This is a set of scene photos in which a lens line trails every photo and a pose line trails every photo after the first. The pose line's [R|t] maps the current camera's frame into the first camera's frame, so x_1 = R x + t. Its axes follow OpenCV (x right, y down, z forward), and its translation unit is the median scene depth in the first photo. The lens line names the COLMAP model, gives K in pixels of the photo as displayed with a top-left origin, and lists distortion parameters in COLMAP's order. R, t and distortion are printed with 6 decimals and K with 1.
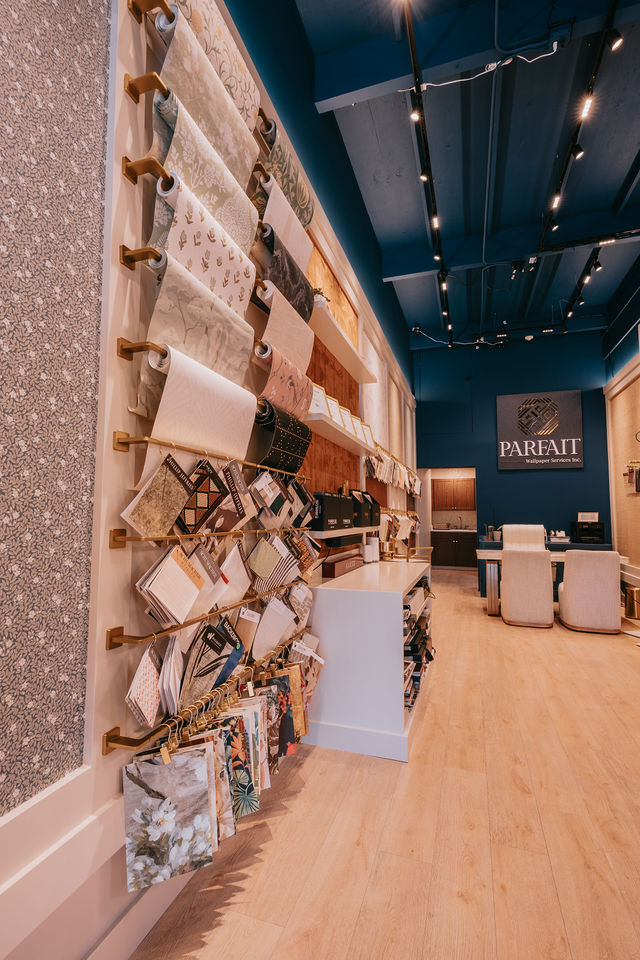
lens RADIAL K [[455.3, 0, 320.0], [0, 455.3, 480.0], [0, 0, 1]] dist [-0.000093, -0.000239]
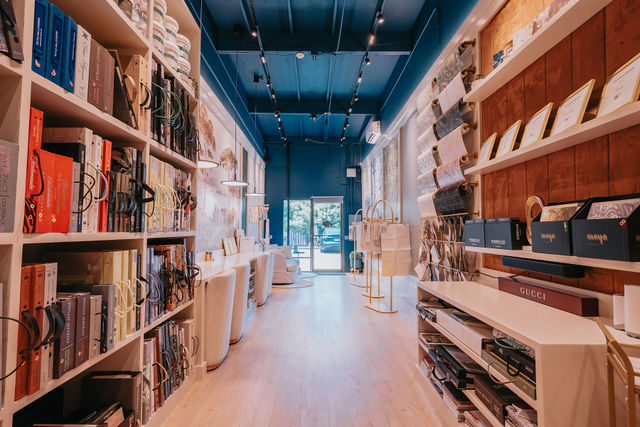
lens RADIAL K [[326.9, 0, 320.0], [0, 326.9, 213.5], [0, 0, 1]] dist [-0.000025, -0.000008]
pose [[-0.945499, -0.025090, -0.324656, 1.062568], [0.020802, 0.990336, -0.137117, 0.177342], [0.324959, -0.136398, -0.935840, 2.373130]]
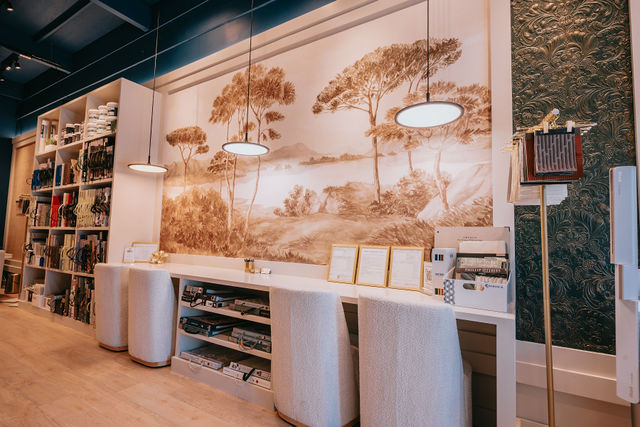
lens RADIAL K [[303.5, 0, 320.0], [0, 303.5, 213.5], [0, 0, 1]] dist [-0.000093, -0.000239]
pose [[0.214074, 0.075557, 0.973891, -0.337065], [-0.099967, 0.993464, -0.055102, -0.050270], [-0.971689, -0.085561, 0.220228, -0.691556]]
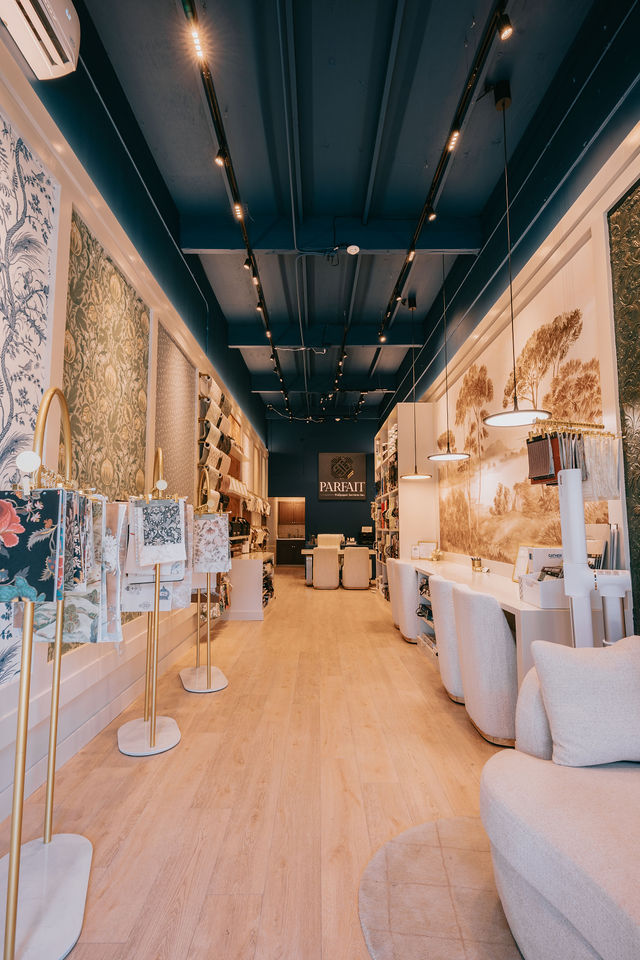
lens RADIAL K [[455.3, 0, 320.0], [0, 455.3, 480.0], [0, 0, 1]] dist [-0.000093, -0.000239]
pose [[0.946965, 0.030880, 0.319850, -0.434742], [-0.023342, 0.999353, -0.027374, -0.182007], [-0.320488, 0.018457, 0.947073, -1.935591]]
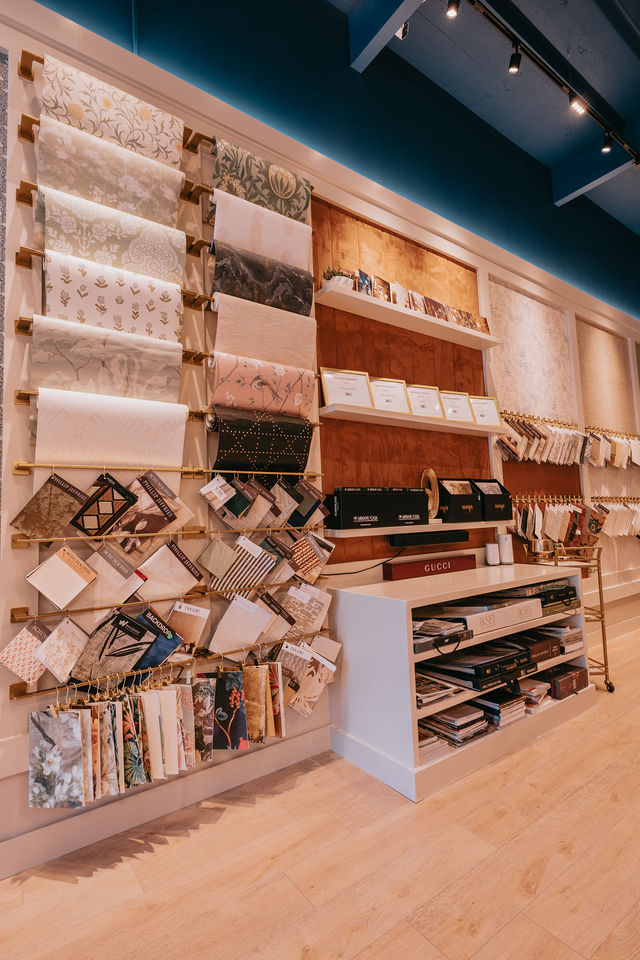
lens RADIAL K [[477.9, 0, 320.0], [0, 477.9, 480.0], [0, 0, 1]] dist [-0.000956, -0.000057]
pose [[0.816395, -0.076198, -0.572444, 0.662899], [0.082896, 0.996454, -0.014415, 0.026646], [0.571513, -0.035685, 0.819817, 0.218316]]
